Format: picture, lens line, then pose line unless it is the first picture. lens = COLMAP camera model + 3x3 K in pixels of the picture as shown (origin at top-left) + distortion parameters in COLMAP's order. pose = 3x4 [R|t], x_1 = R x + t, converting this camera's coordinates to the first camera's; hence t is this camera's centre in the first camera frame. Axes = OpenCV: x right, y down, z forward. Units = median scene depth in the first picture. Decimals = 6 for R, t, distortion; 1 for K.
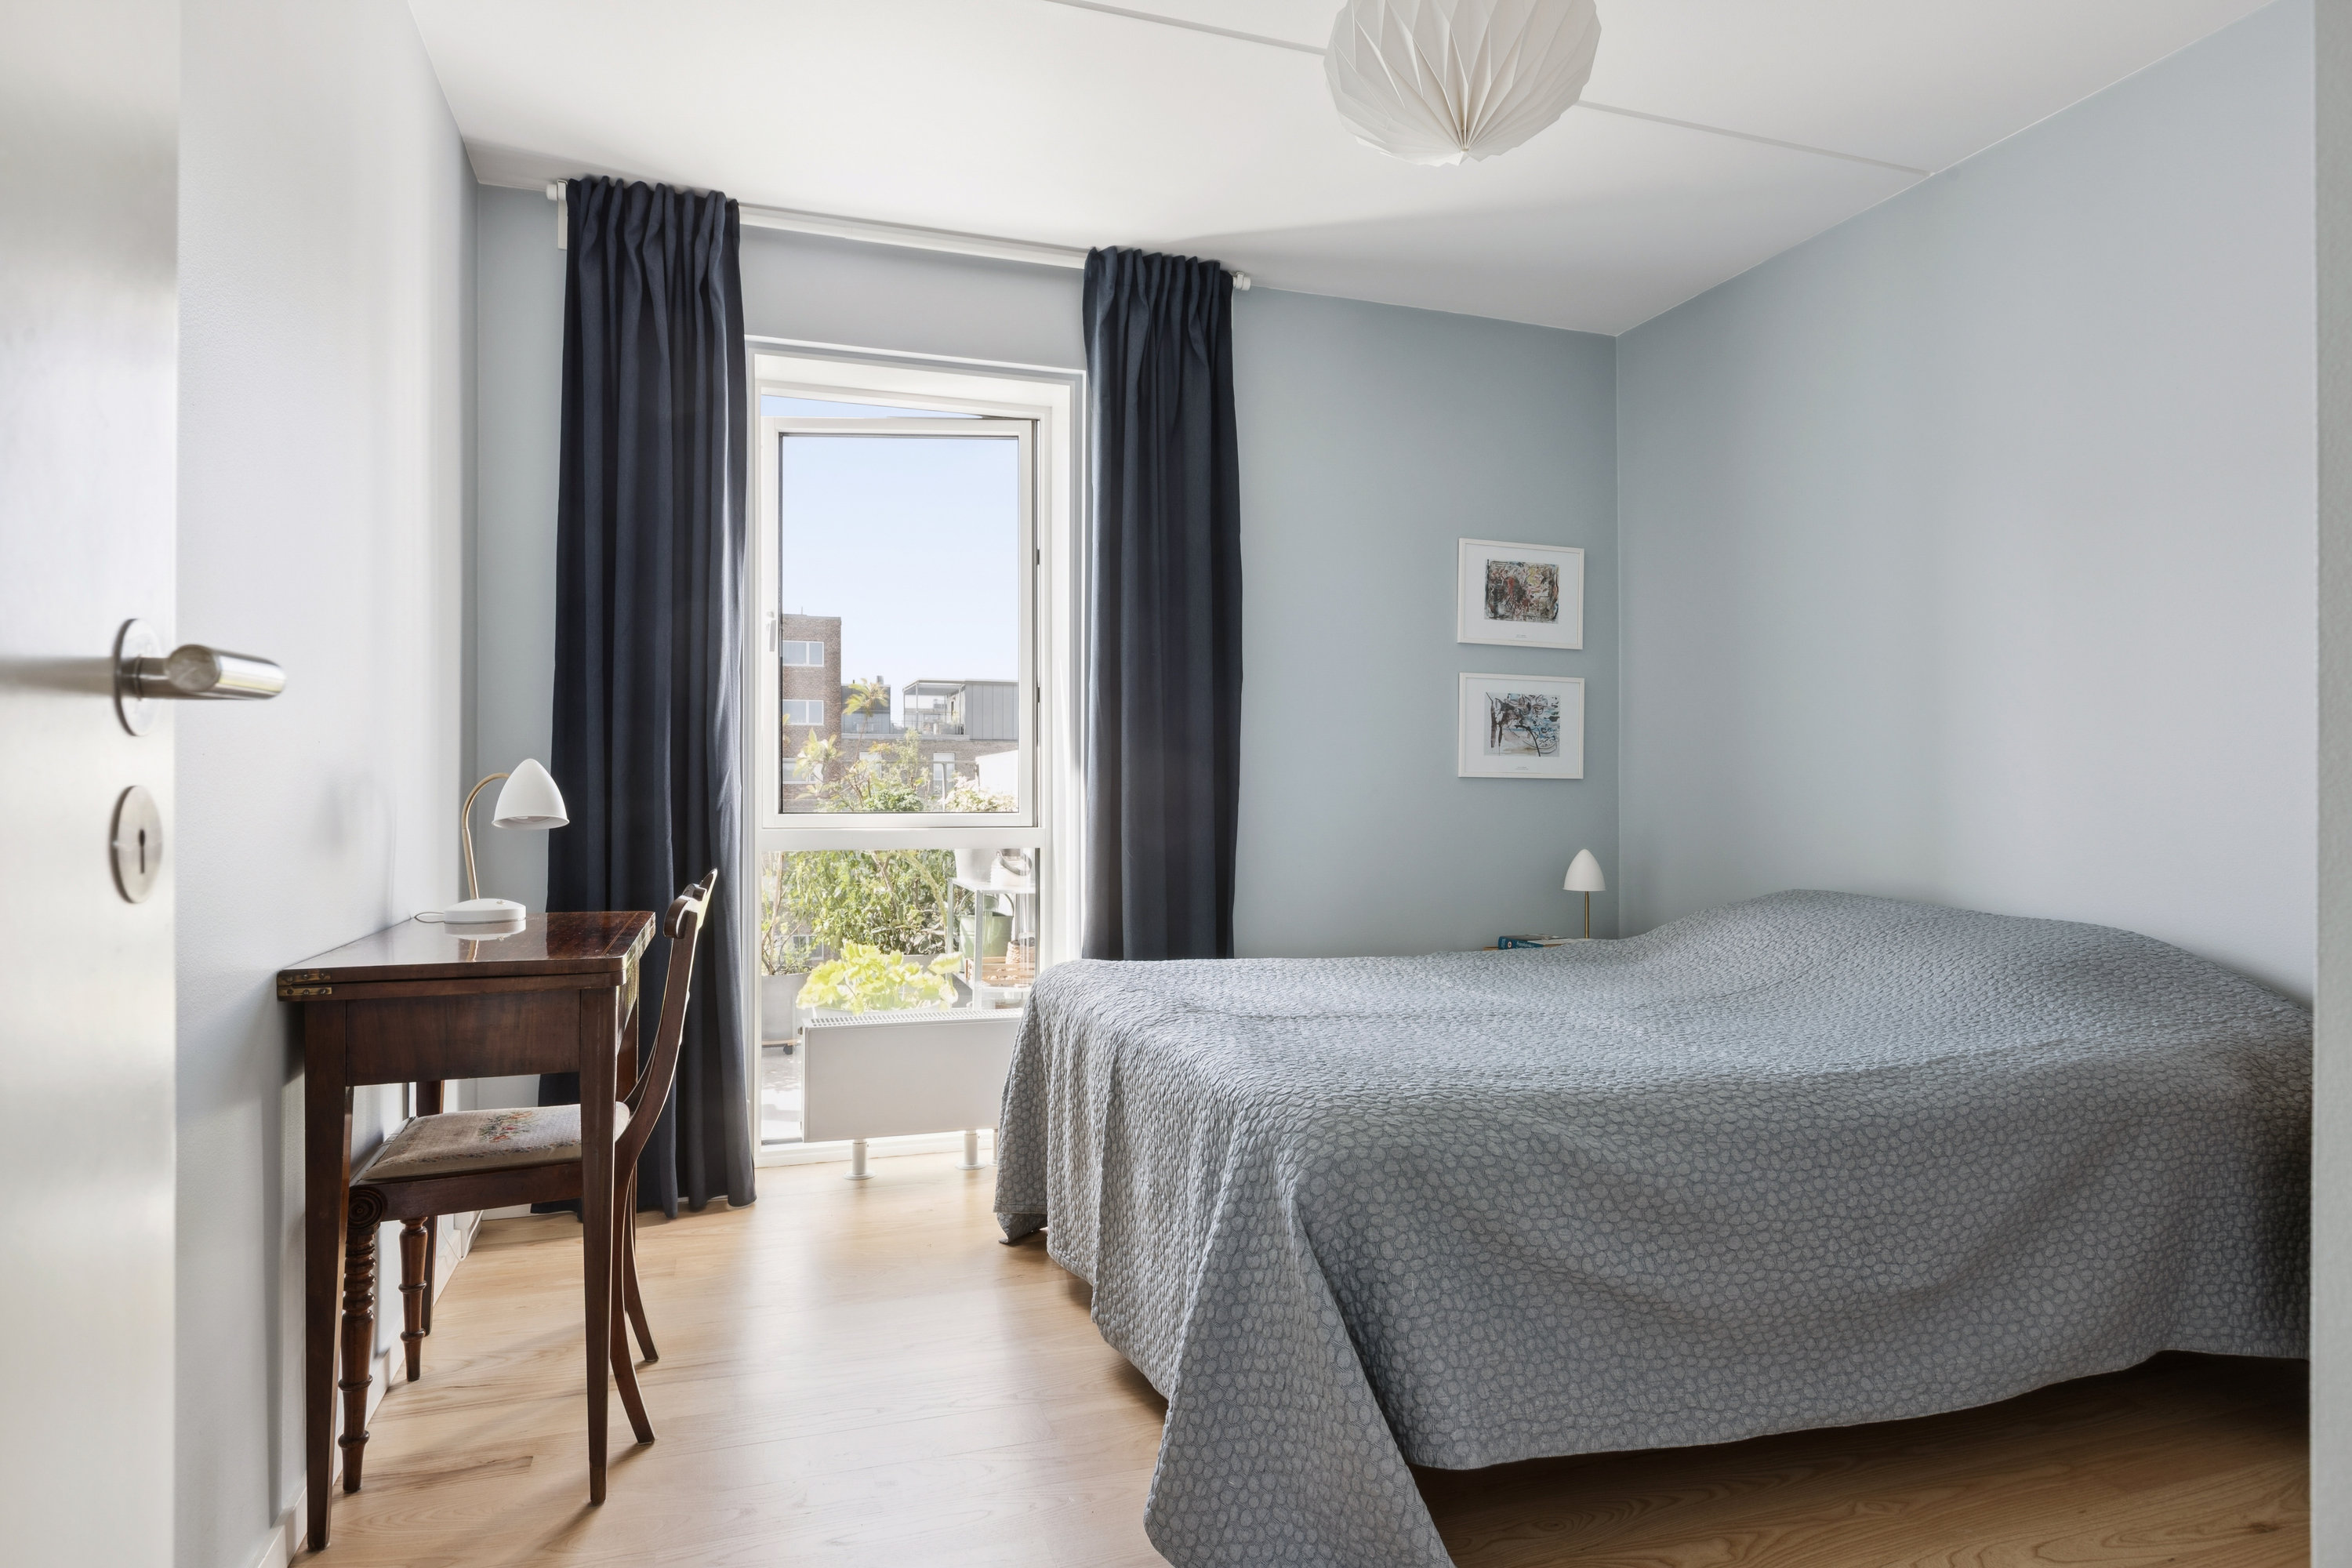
lens RADIAL K [[1369.5, 0, 1176.0], [0, 1369.5, 784.0], [0, 0, 1]] dist [-0.002803, -0.000475]
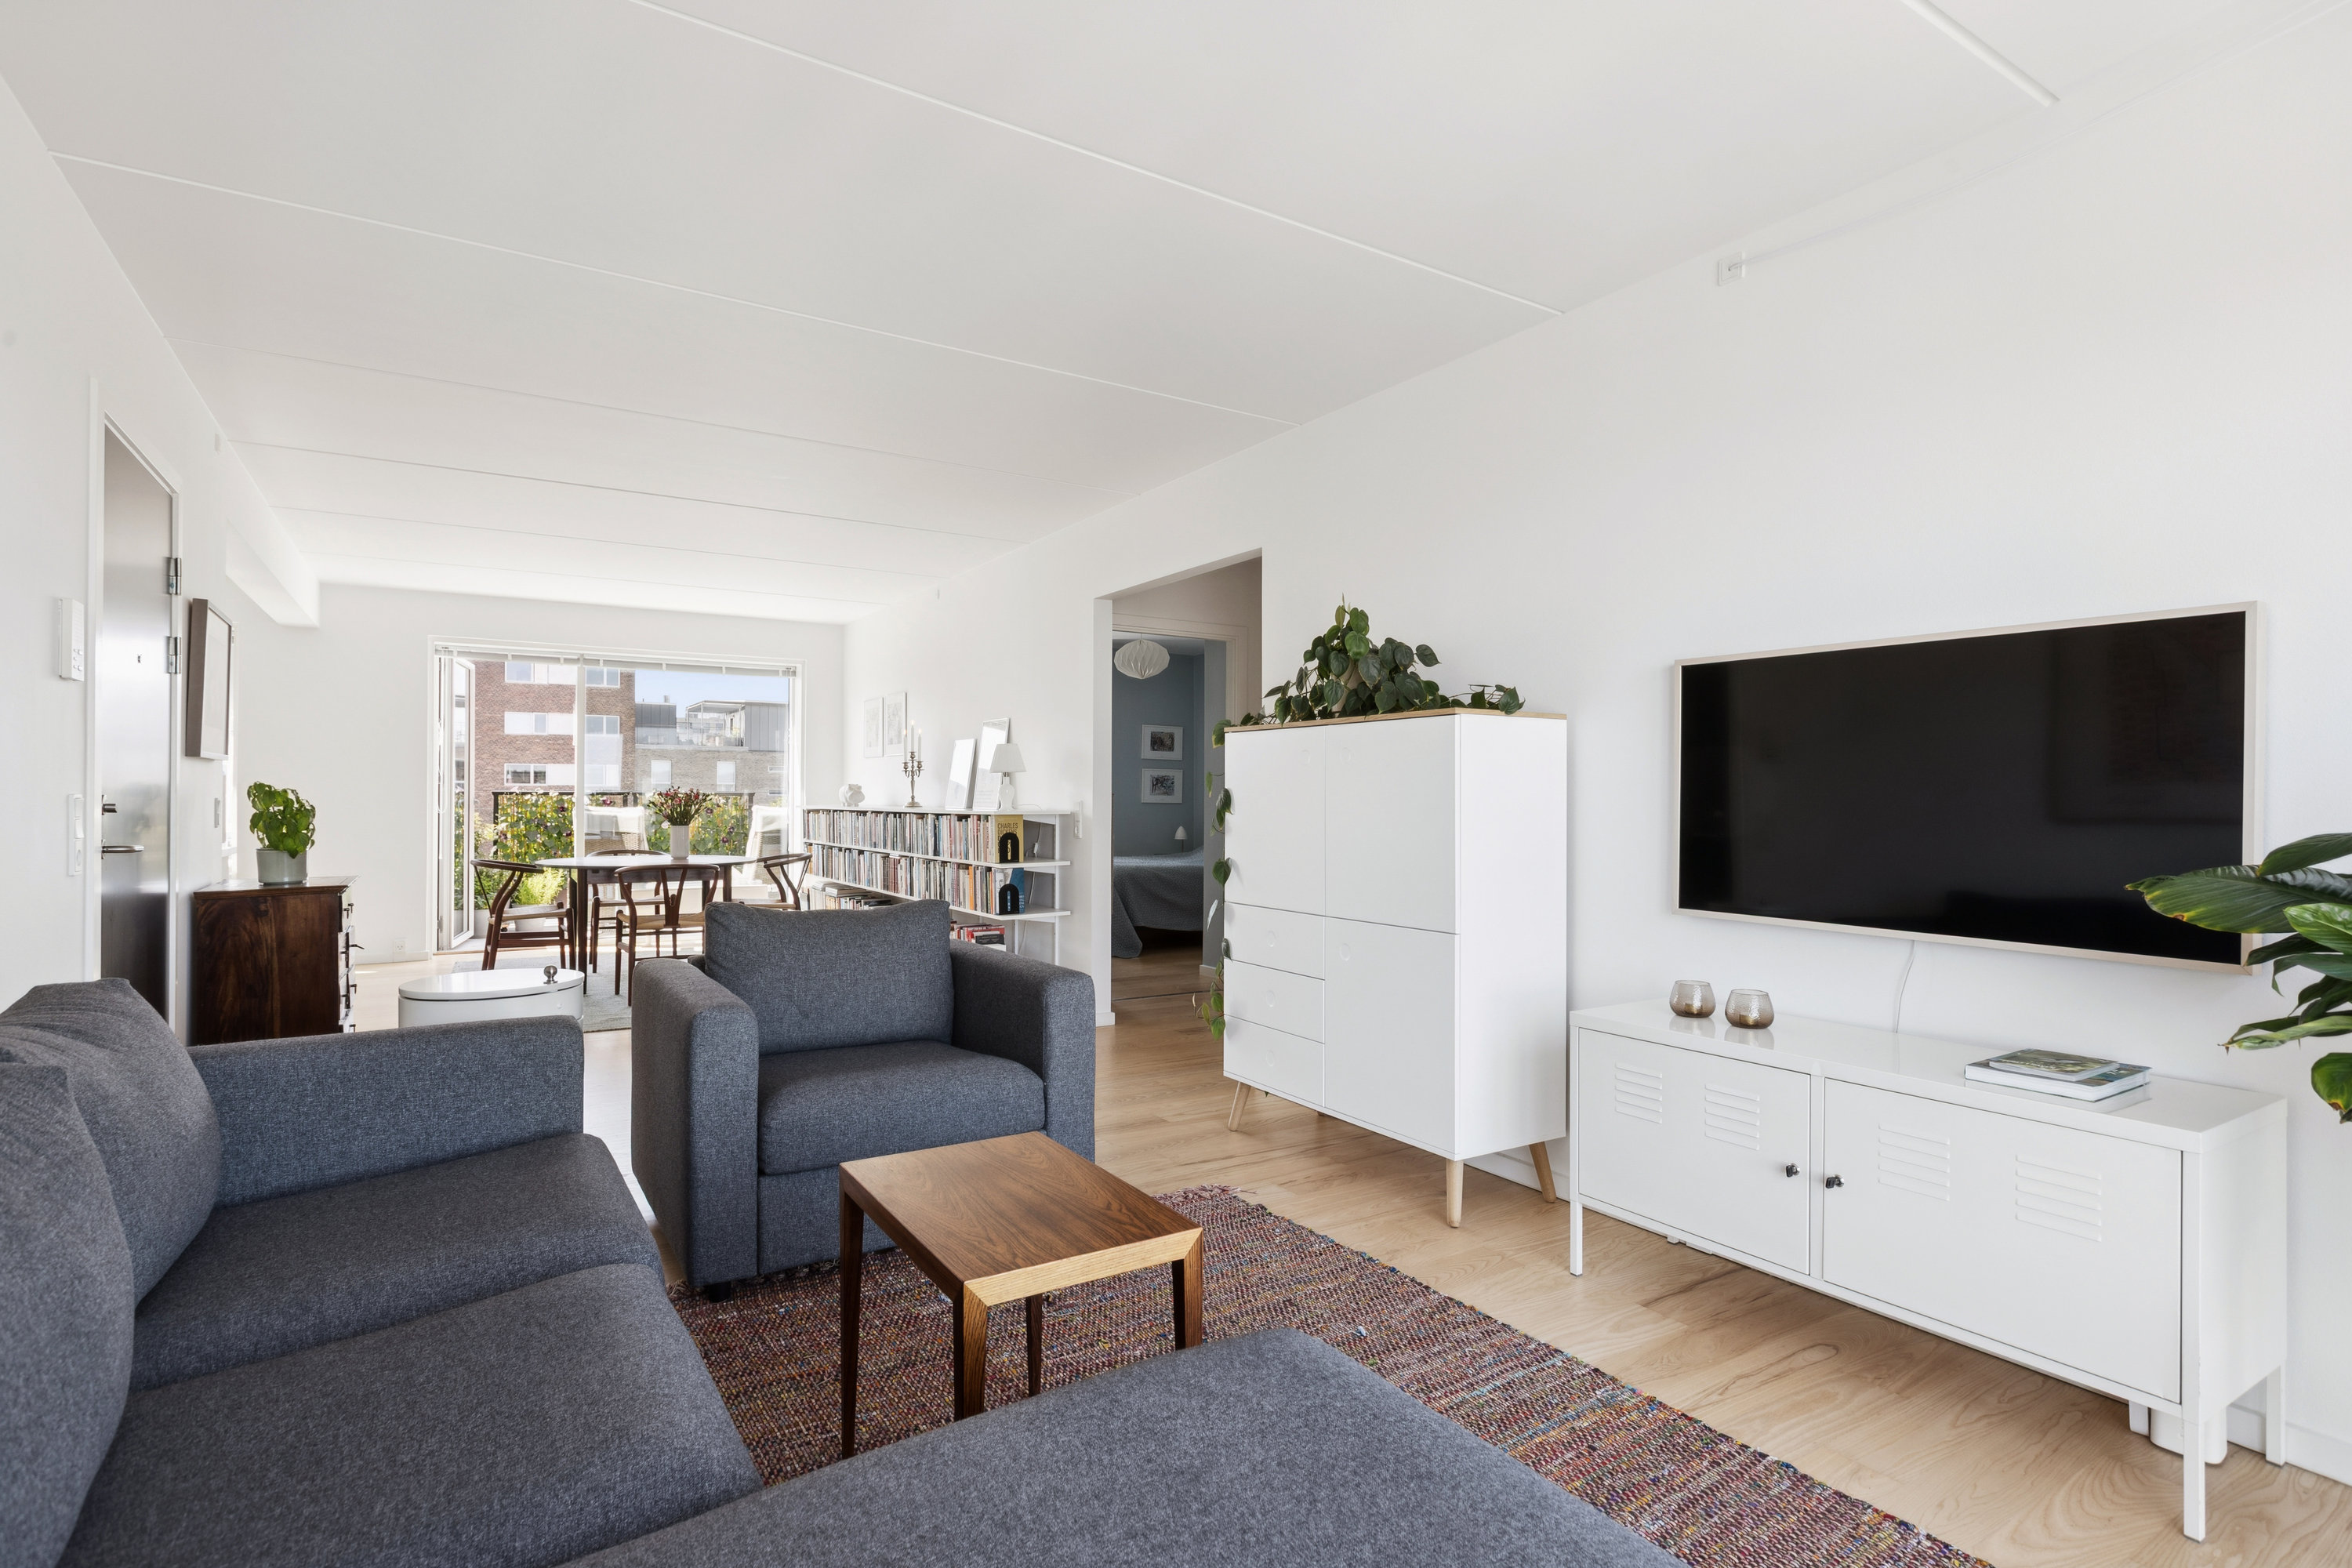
lens RADIAL K [[1171.2, 0, 1175.8], [0, 1171.2, 793.9], [0, 0, 1]] dist [0.000094, 0.000054]
pose [[0.973420, 0.001626, 0.229023, -0.349472], [-0.003356, 0.999969, 0.007167, -0.047813], [-0.229005, -0.007746, 0.973395, -1.715272]]
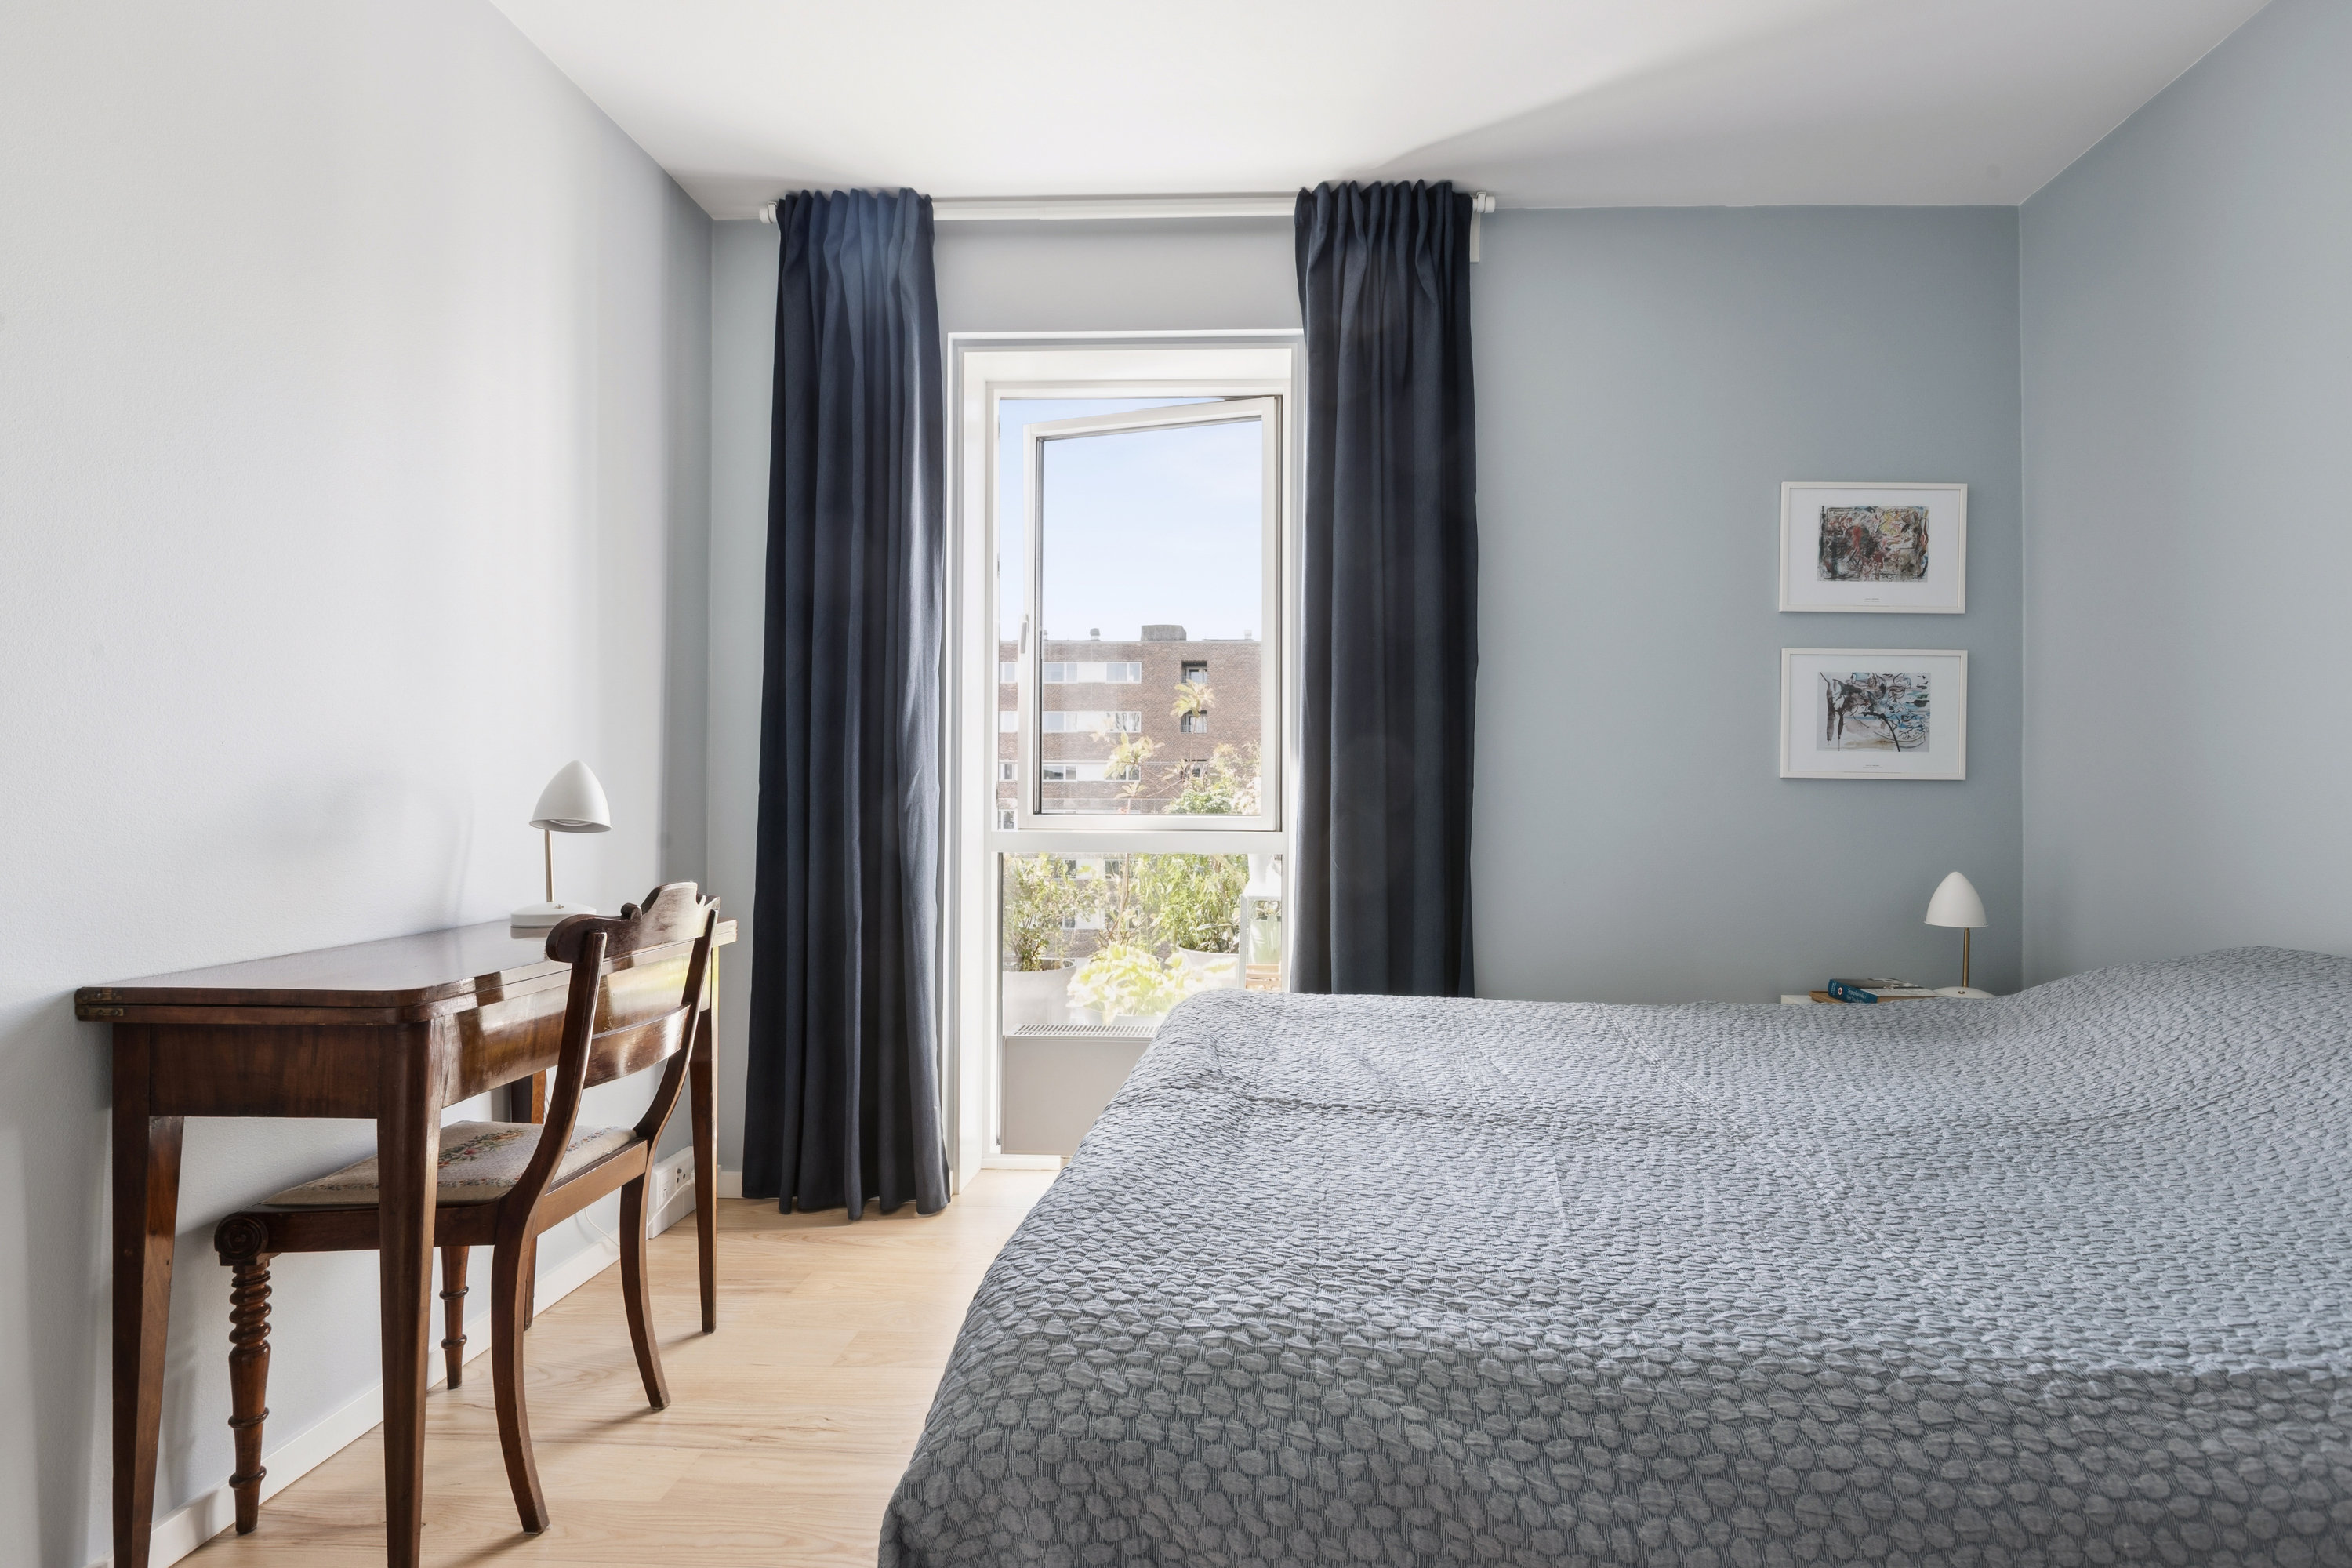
lens RADIAL K [[1223.4, 0, 1181.5], [0, 1223.4, 780.8], [0, 0, 1]] dist [-0.003120, -0.000992]
pose [[0.932087, -0.000189, -0.362233, 0.151210], [-0.000684, 0.999997, -0.002282, -0.001489], [0.362233, 0.002375, 0.932085, 0.218282]]
